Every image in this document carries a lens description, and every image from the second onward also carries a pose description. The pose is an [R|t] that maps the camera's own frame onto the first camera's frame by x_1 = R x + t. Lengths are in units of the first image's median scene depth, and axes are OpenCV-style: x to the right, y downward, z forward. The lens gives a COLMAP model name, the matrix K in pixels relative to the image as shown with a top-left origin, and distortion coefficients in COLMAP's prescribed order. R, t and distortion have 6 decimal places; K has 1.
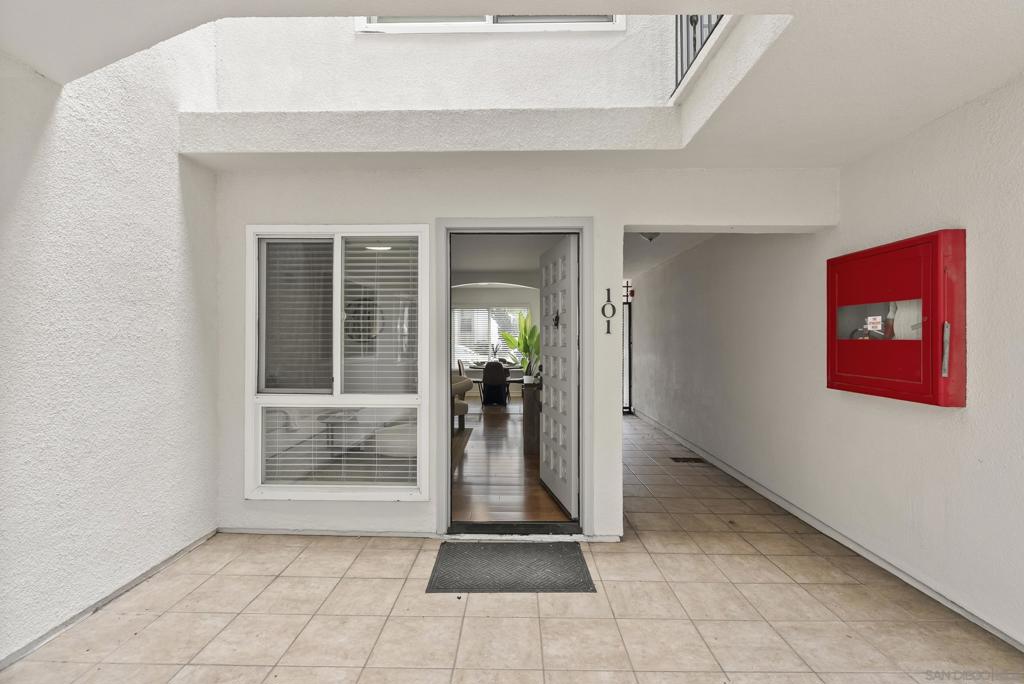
lens RADIAL K [[467.0, 0, 510.1], [0, 467.0, 339.1], [0, 0, 1]] dist [-0.000908, 0.001502]
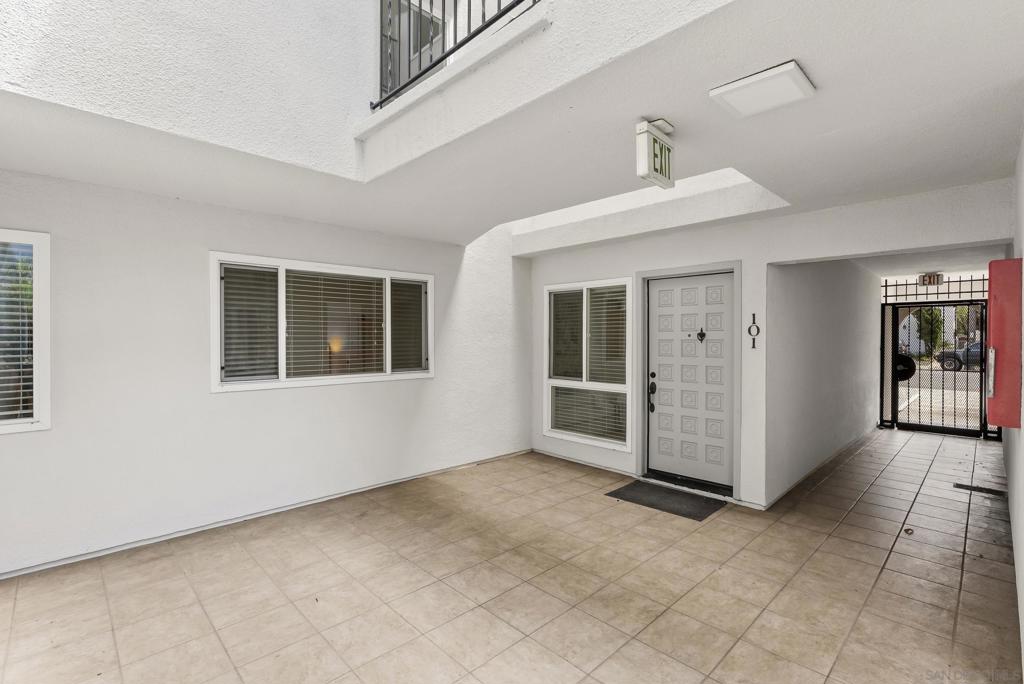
lens RADIAL K [[467.0, 0, 511.1], [0, 467.0, 341.1], [0, 0, 1]] dist [-0.000908, 0.001502]
pose [[0.707395, 0.005572, -0.706796, 0.661750], [0.000170, 0.999968, 0.008053, -0.043087], [0.706818, -0.005817, 0.707371, -0.401336]]
